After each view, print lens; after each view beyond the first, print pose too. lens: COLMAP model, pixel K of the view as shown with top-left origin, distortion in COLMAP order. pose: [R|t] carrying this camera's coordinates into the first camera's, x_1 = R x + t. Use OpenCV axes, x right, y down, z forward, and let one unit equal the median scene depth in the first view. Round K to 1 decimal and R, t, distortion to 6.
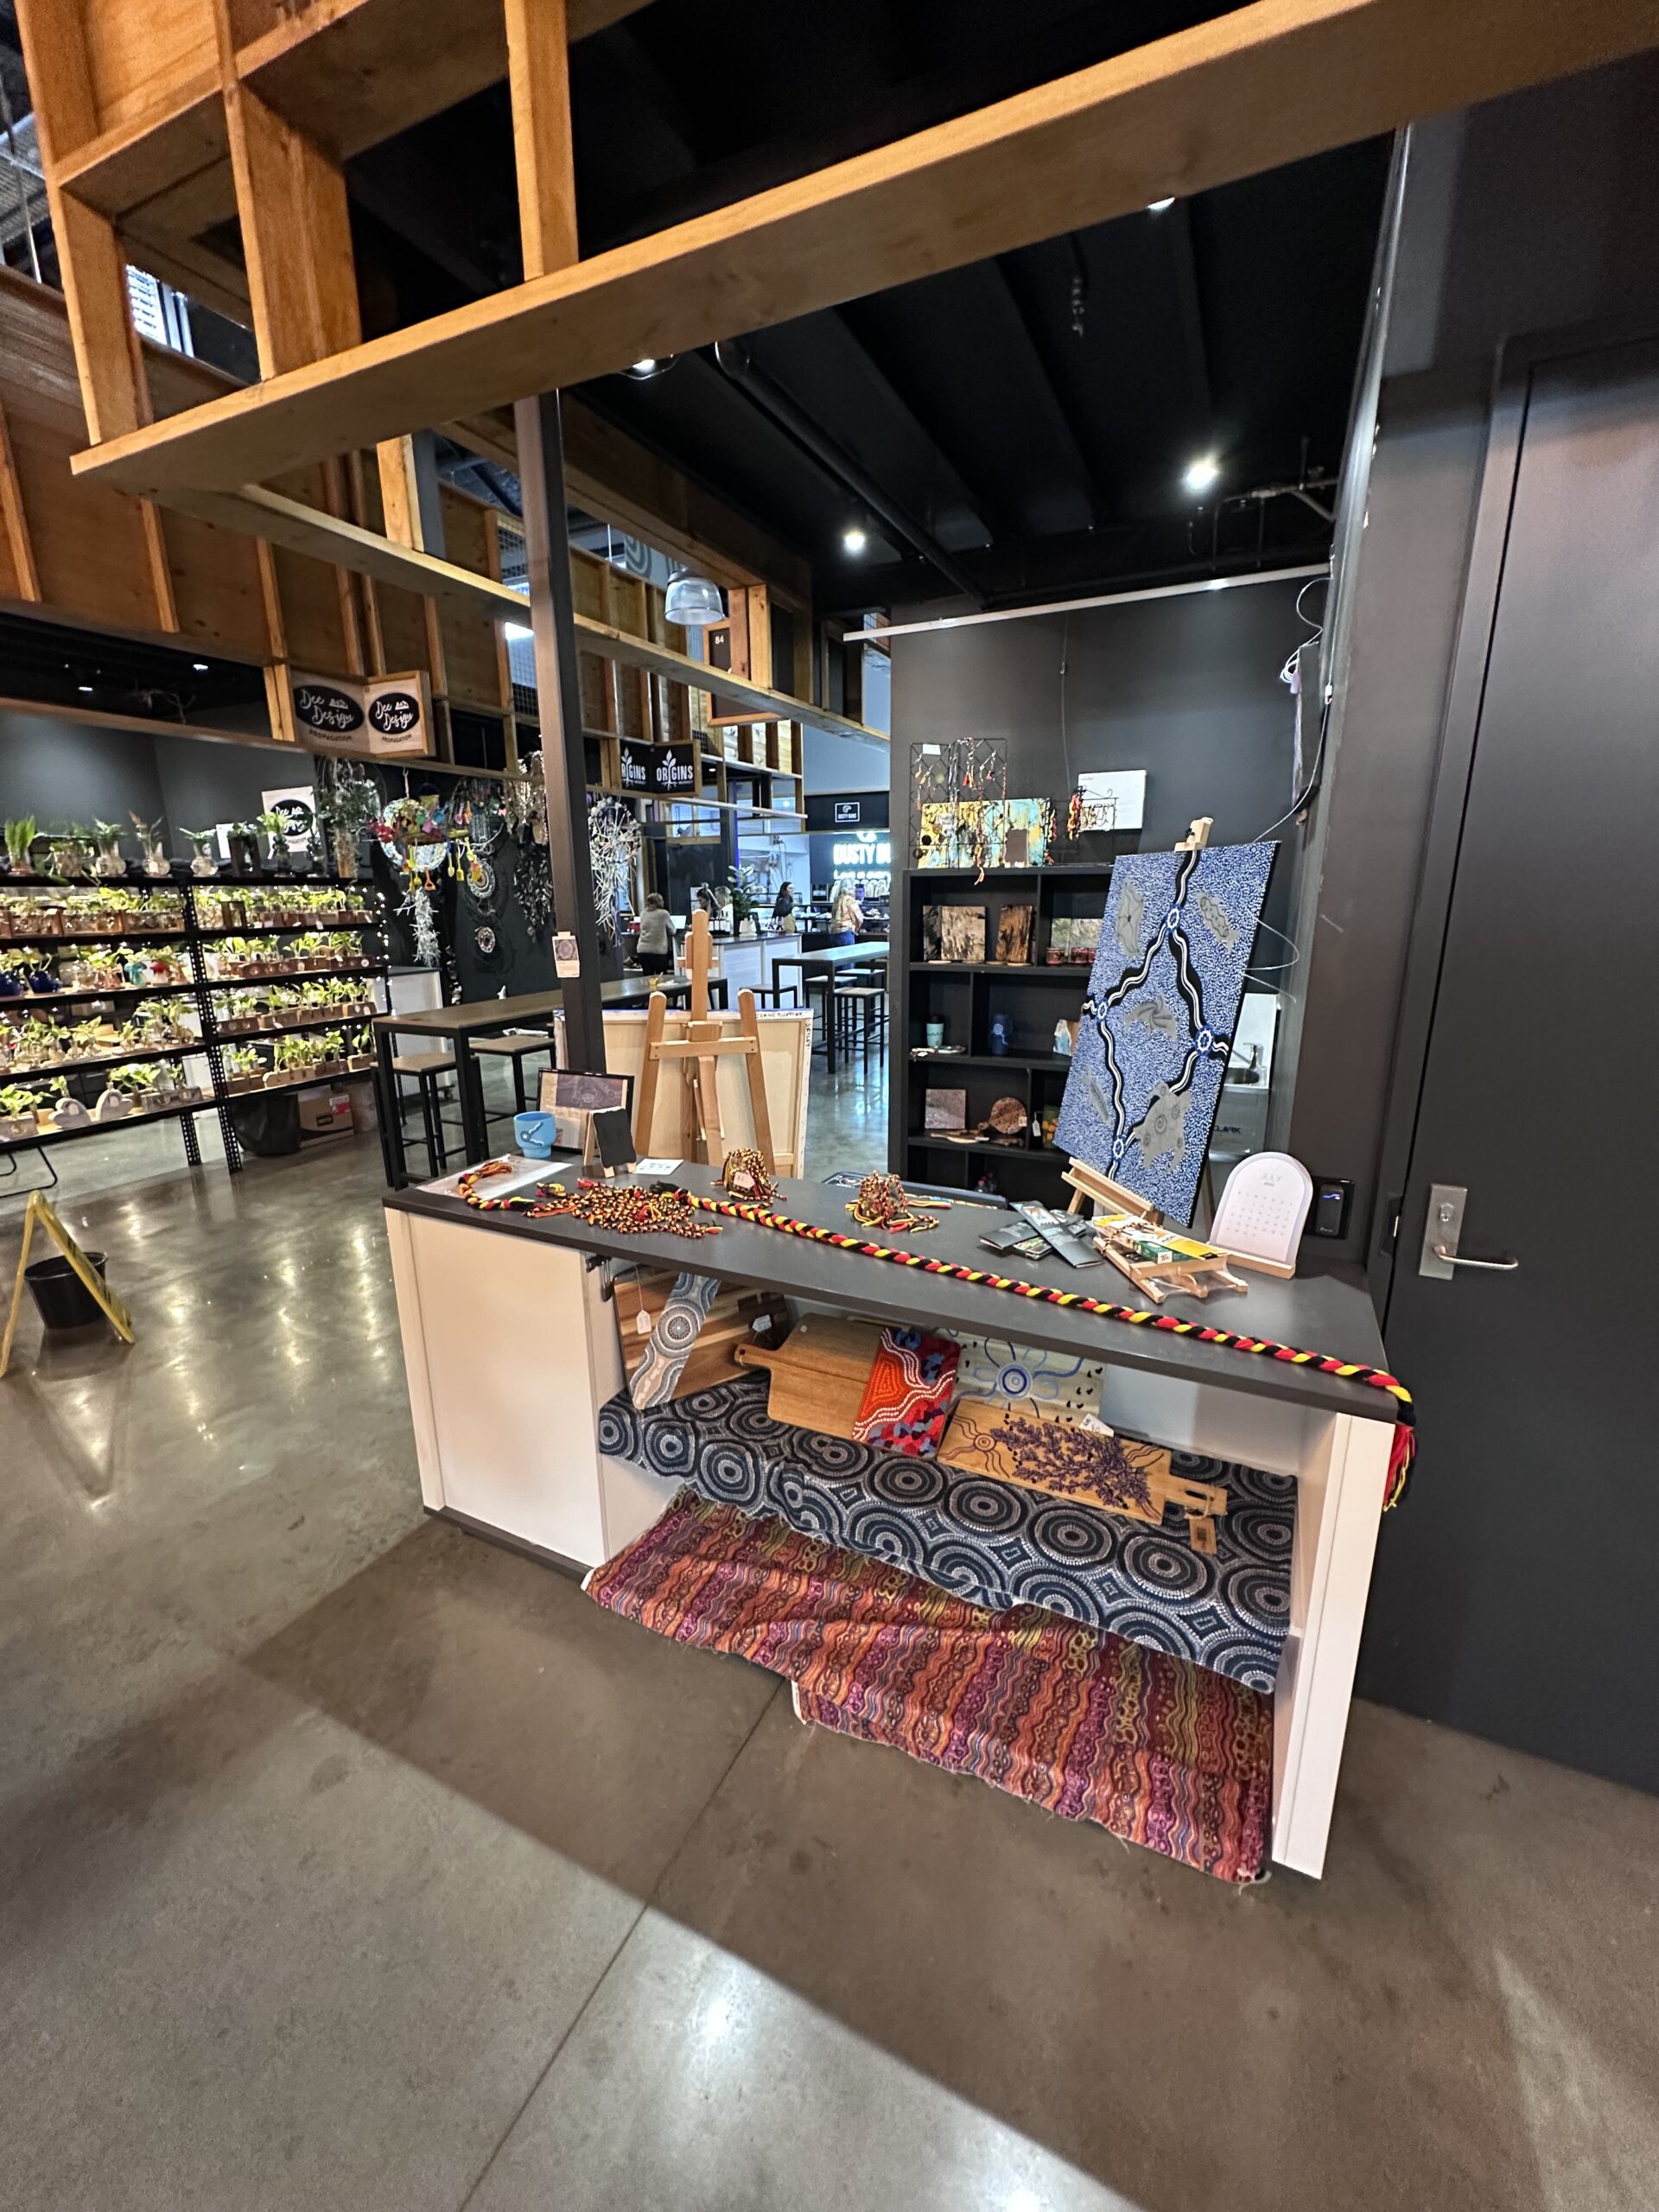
lens RADIAL K [[889.7, 0, 813.8], [0, 889.7, 1111.2], [0, 0, 1]] dist [0.001287, 0.000508]
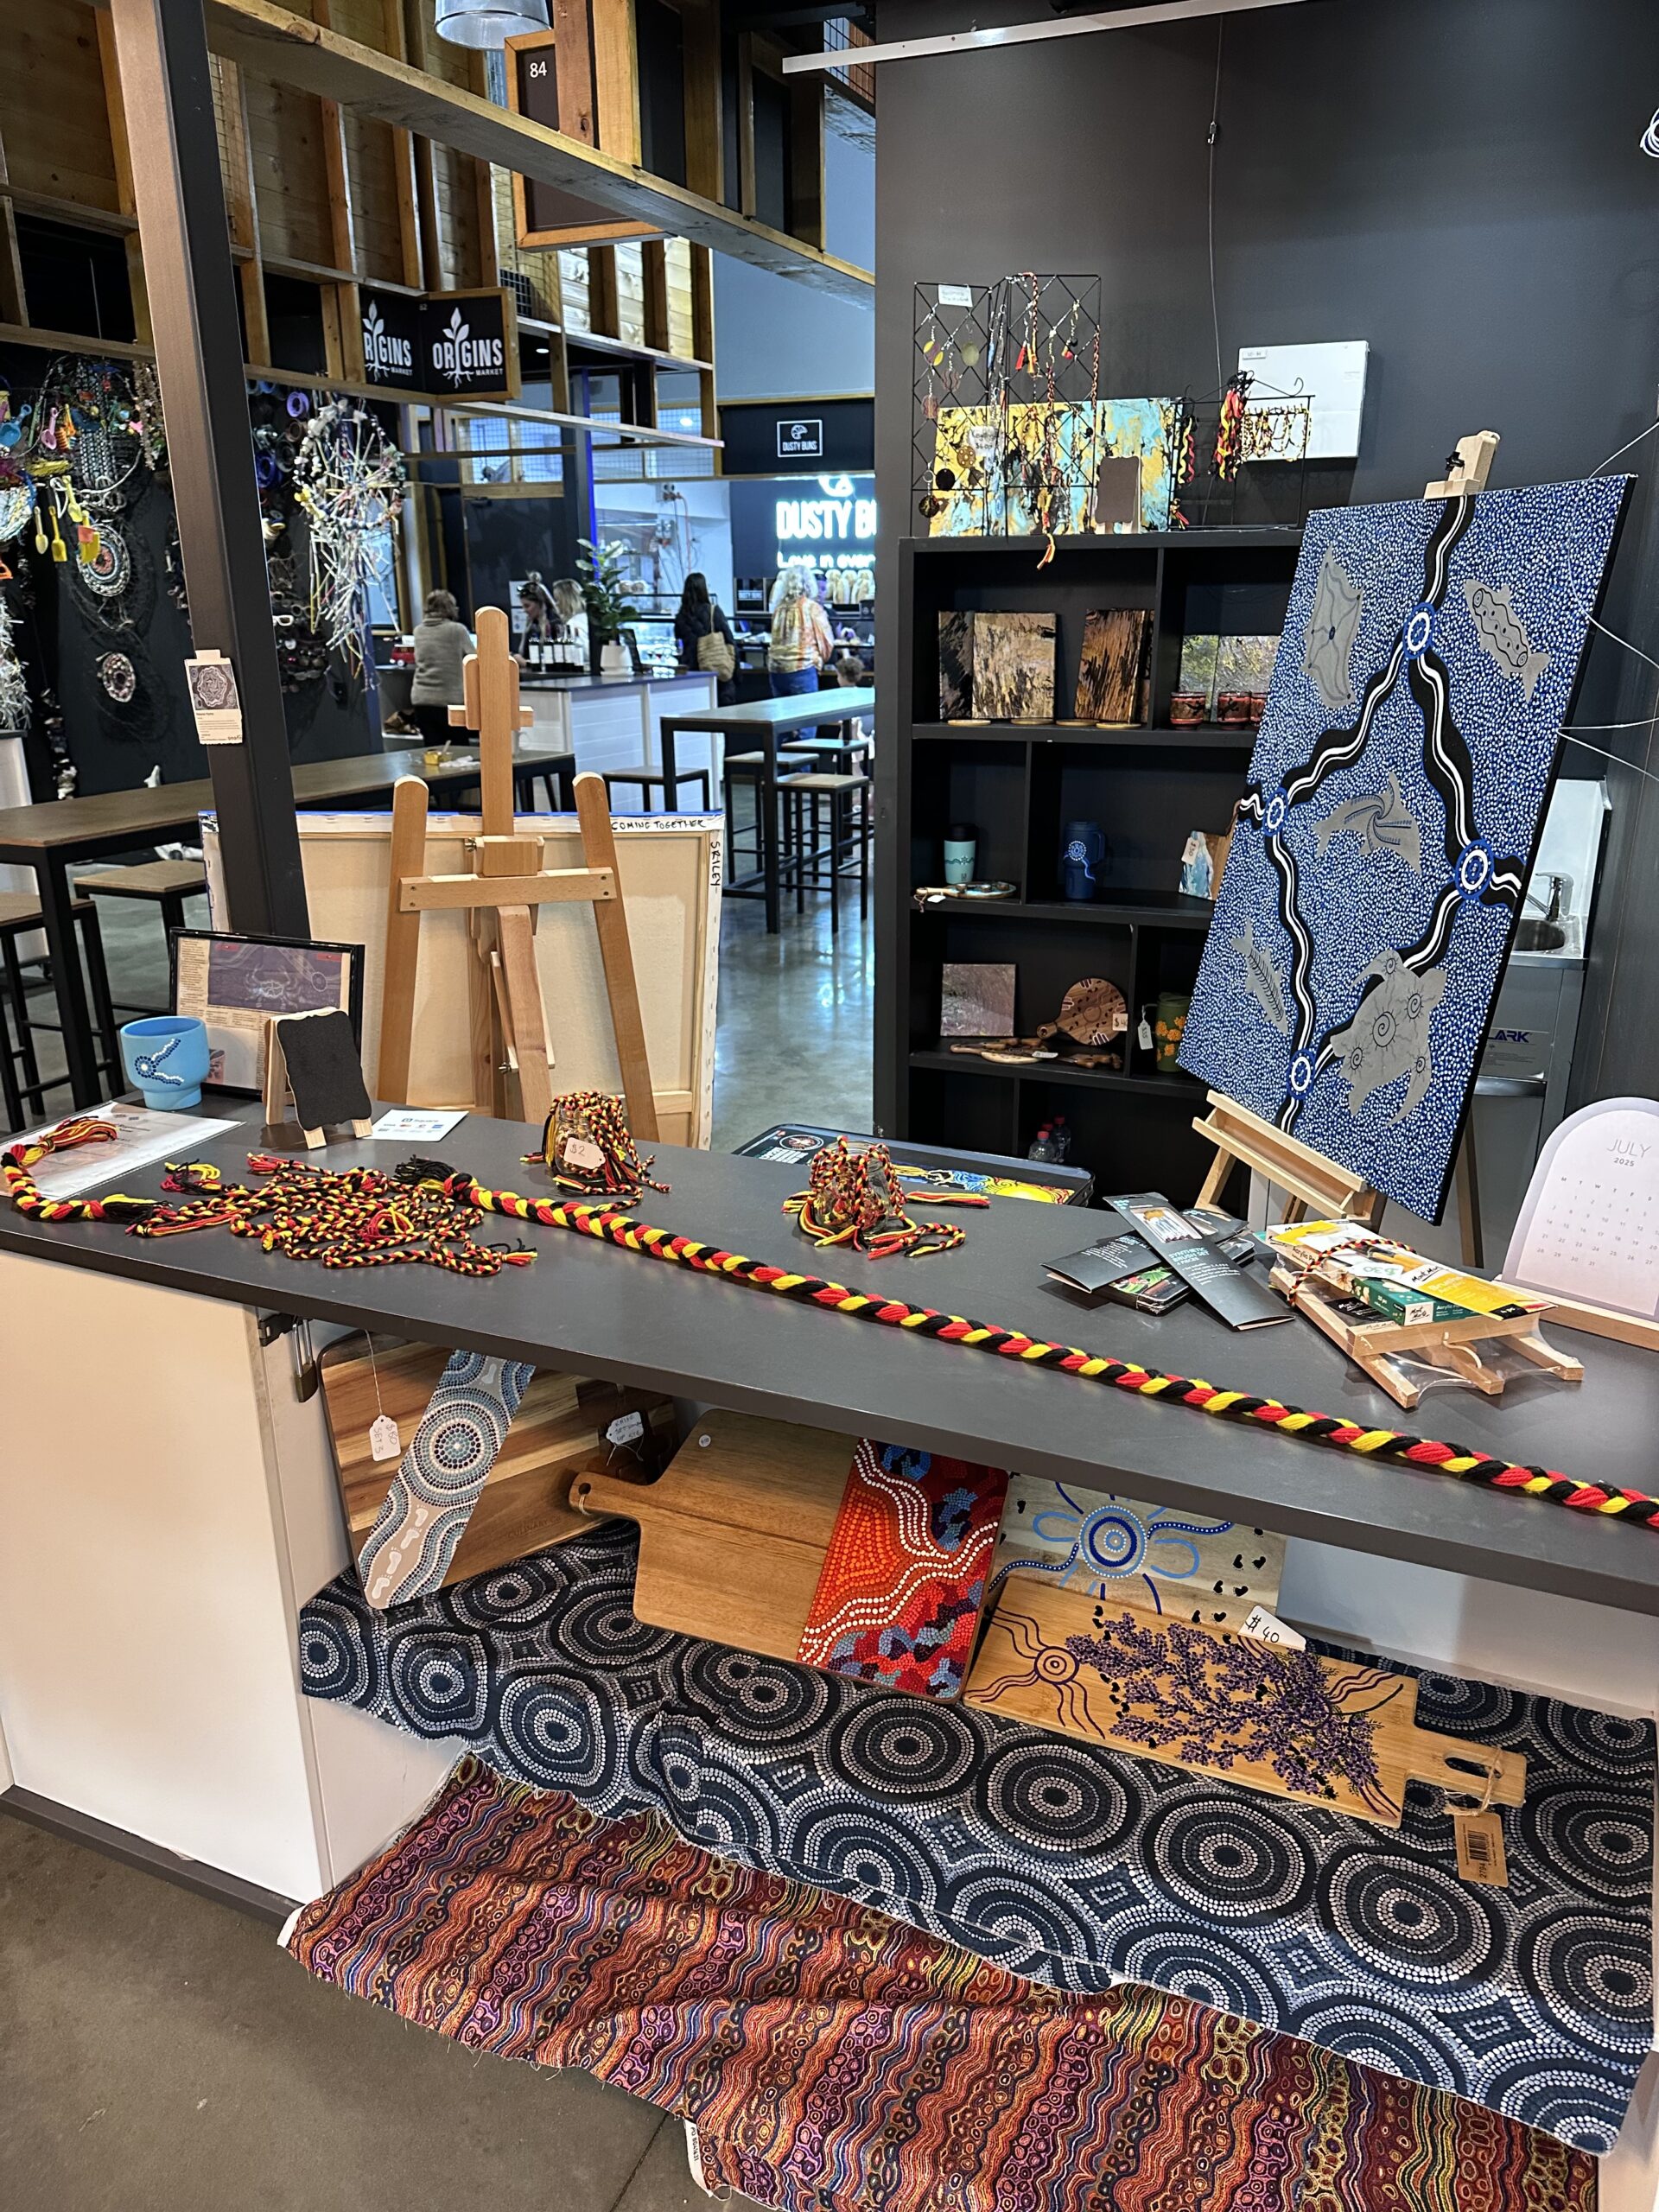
lens RADIAL K [[1534.5, 0, 828.4], [0, 1534.5, 1112.5], [0, 0, 1]] dist [0.049470, -0.040862]
pose [[0.998756, -0.009617, 0.048930, 0.016831], [0.005789, 0.996954, 0.077780, -0.011957], [-0.049529, -0.077400, 0.995769, 0.116694]]
